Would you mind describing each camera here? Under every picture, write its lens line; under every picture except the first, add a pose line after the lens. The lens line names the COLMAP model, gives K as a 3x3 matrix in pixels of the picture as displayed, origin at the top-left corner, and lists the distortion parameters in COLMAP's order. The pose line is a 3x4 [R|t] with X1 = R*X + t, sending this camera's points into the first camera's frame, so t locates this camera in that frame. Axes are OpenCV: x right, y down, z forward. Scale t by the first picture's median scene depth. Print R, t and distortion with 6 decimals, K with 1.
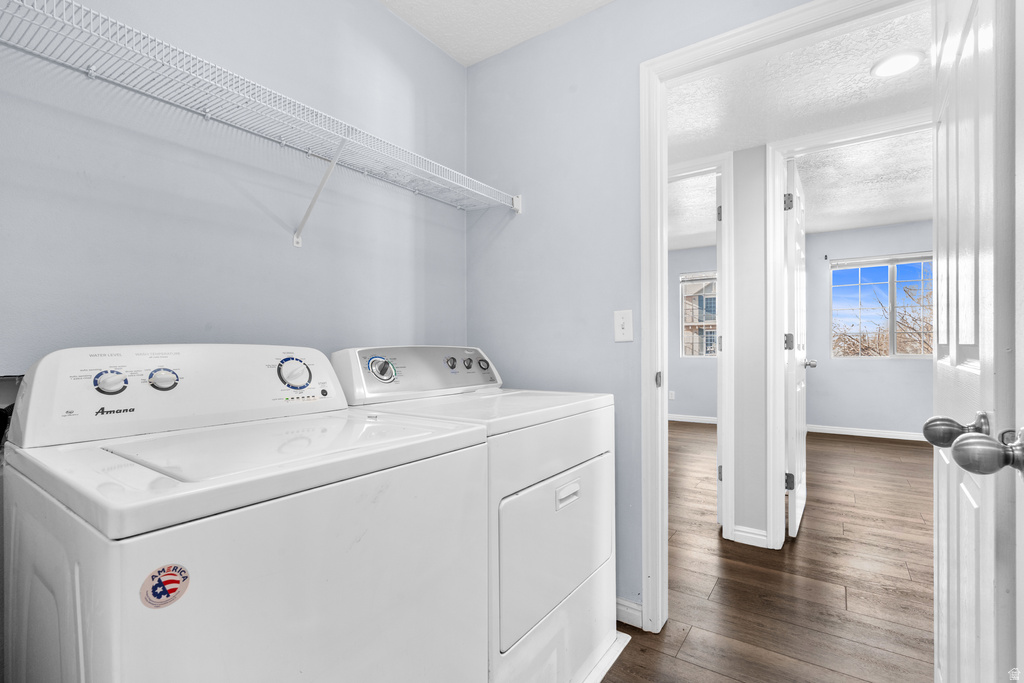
lens RADIAL K [[467.9, 0, 515.5], [0, 467.9, 335.8], [0, 0, 1]] dist [-0.002980, -0.000267]
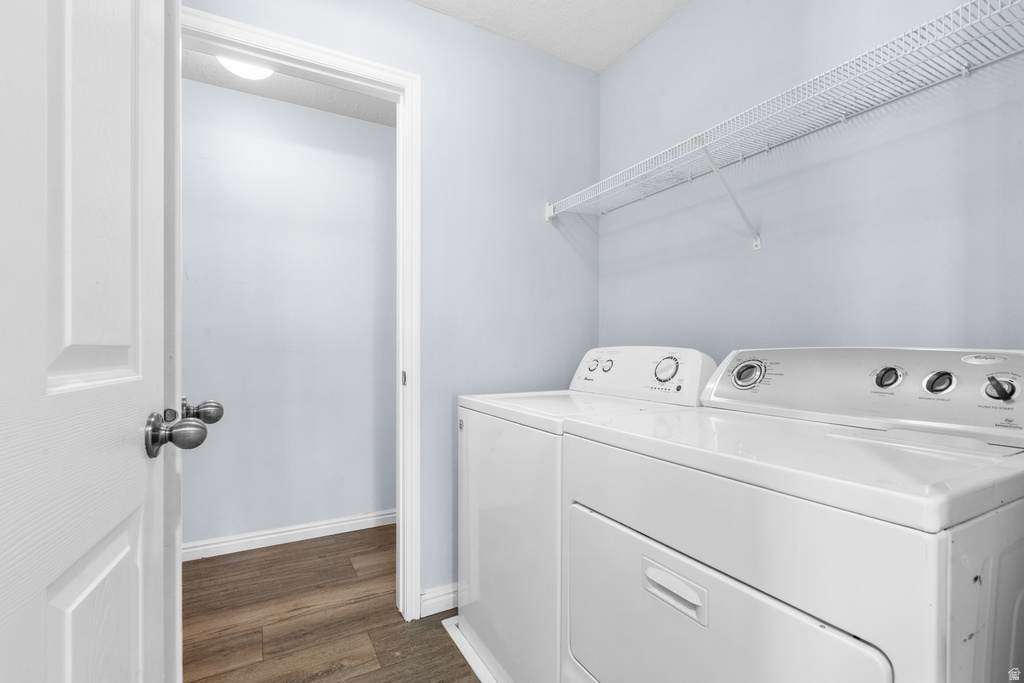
lens RADIAL K [[467.9, 0, 515.5], [0, 467.9, 335.8], [0, 0, 1]] dist [-0.002980, -0.000267]
pose [[-0.441575, -0.015709, -0.897087, 0.748055], [0.026626, 0.999177, -0.030603, 0.015879], [0.896829, -0.037400, -0.440793, 1.072746]]
